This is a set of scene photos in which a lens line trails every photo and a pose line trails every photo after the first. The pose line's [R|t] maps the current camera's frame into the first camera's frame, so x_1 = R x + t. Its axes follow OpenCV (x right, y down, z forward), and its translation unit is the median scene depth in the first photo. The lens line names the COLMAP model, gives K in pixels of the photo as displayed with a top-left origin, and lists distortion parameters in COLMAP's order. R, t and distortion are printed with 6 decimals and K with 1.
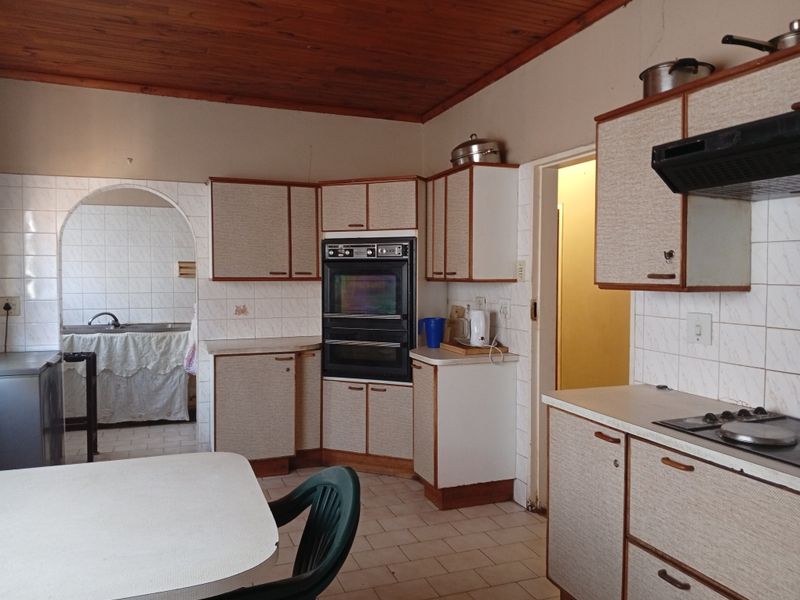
lens RADIAL K [[623.5, 0, 400.0], [0, 623.5, 300.0], [0, 0, 1]] dist [0.052414, 0.001172]
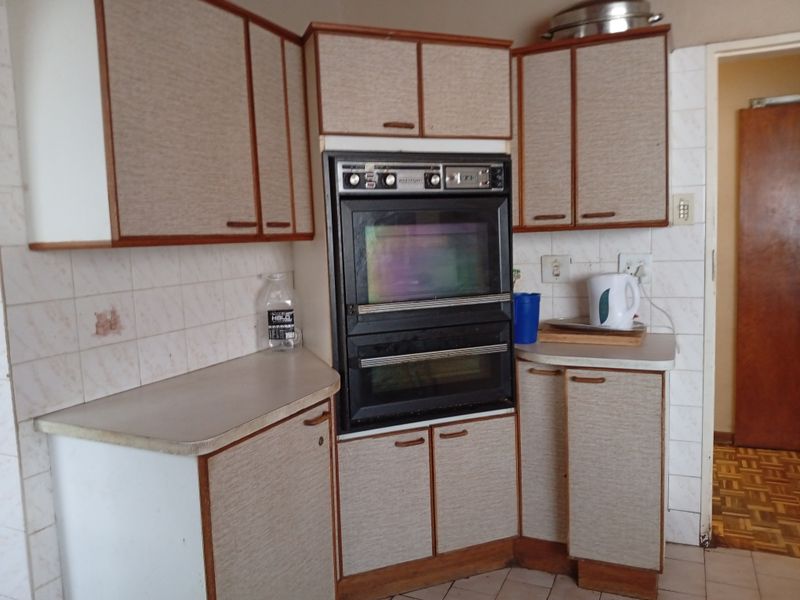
lens RADIAL K [[658.1, 0, 400.0], [0, 658.1, 300.0], [0, 0, 1]] dist [0.026039, -0.004770]
pose [[0.675690, -0.101381, 0.730182, -0.471469], [0.057877, 0.994736, 0.084555, -0.024550], [-0.734911, -0.014872, 0.678001, 0.638968]]
